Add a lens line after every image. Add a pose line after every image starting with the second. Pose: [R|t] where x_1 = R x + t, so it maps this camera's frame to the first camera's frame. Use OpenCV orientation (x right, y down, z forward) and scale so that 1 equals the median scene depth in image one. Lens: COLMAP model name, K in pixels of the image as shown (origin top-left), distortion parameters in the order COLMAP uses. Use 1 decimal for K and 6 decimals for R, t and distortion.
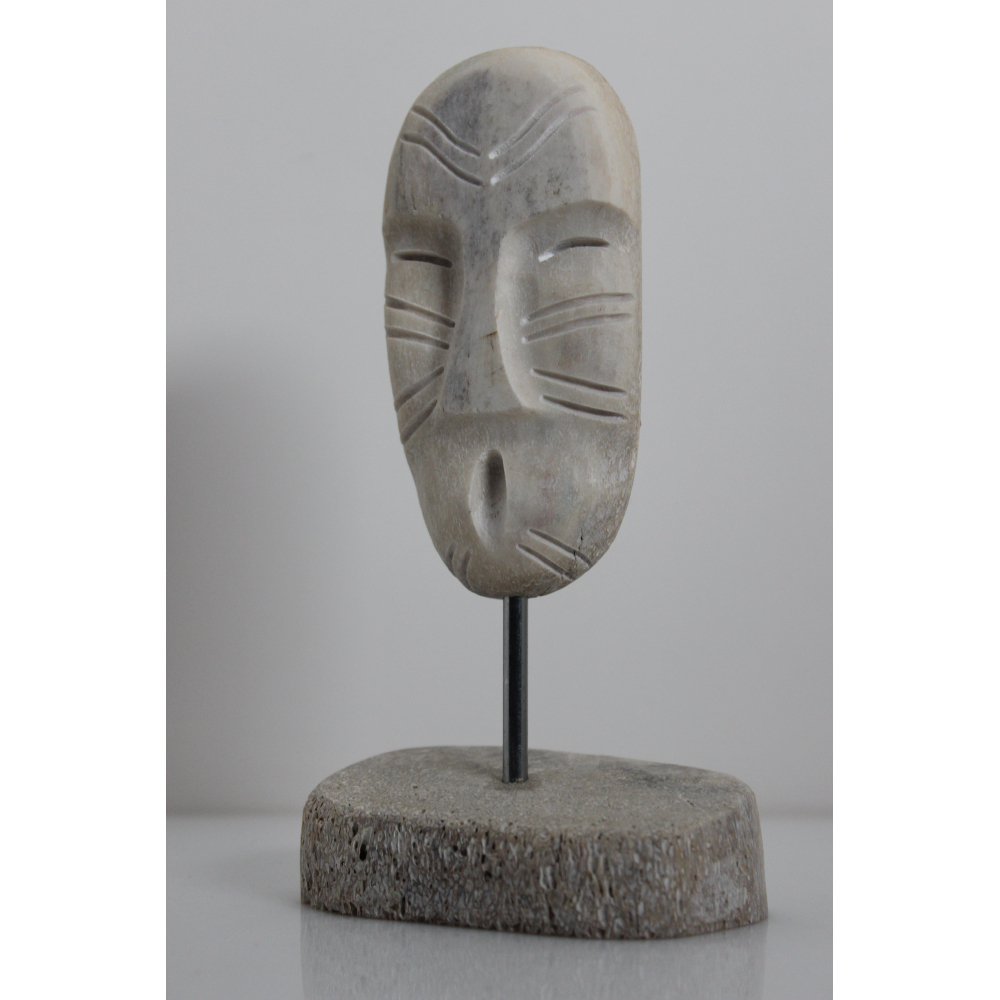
lens RADIAL K [[1986.1, 0, 500.0], [0, 1986.1, 500.0], [0, 0, 1]] dist [0.023760, -0.252779]
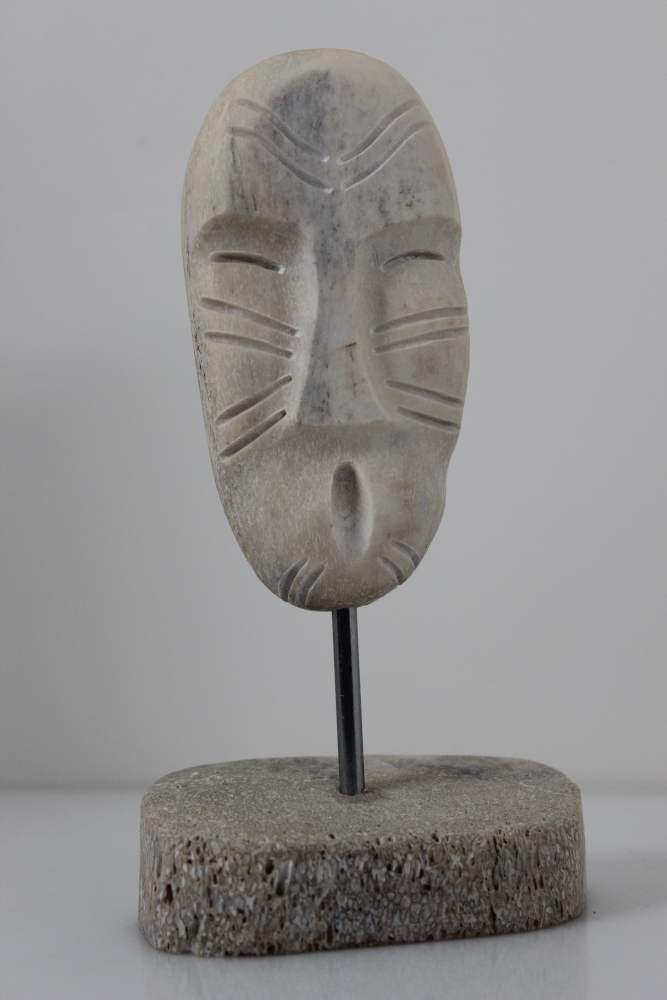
lens RADIAL K [[1980.3, 0, 333.5], [0, 1980.3, 500.0], [0, 0, 1]] dist [0.005824, 0.203671]
pose [[0.764053, -0.044168, 0.643640, -0.659041], [0.015015, 0.998601, 0.050701, -0.057873], [-0.644979, -0.029074, 0.763647, 0.259513]]
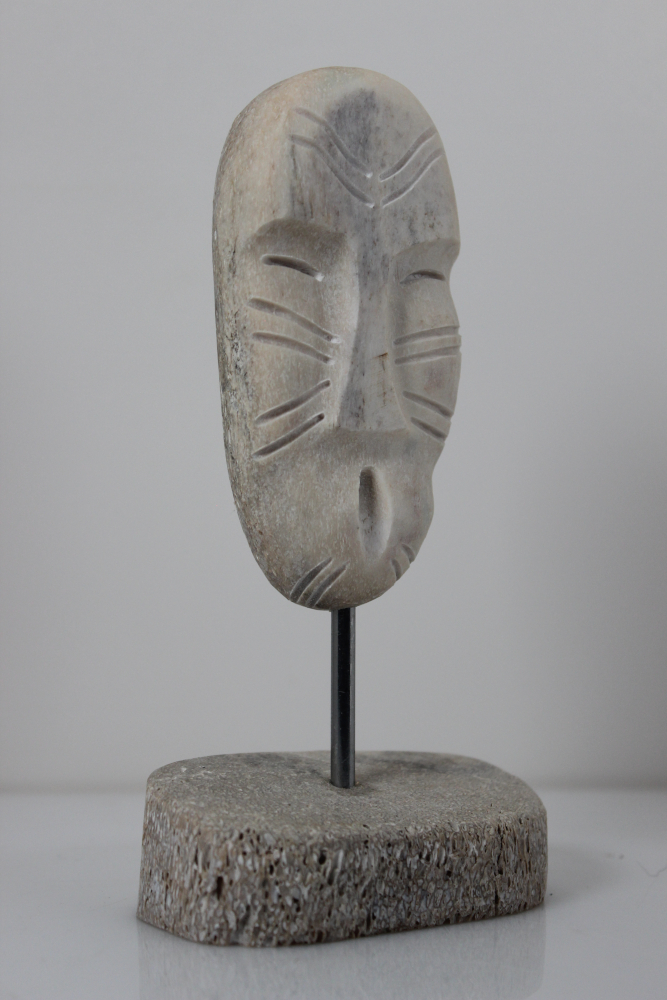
lens RADIAL K [[1980.3, 0, 333.5], [0, 1980.3, 500.0], [0, 0, 1]] dist [0.005824, 0.203671]
pose [[0.468229, -0.009503, 0.883556, -0.939918], [-0.046700, 0.998279, 0.035484, -0.044838], [-0.882372, -0.057877, 0.466979, 0.551913]]
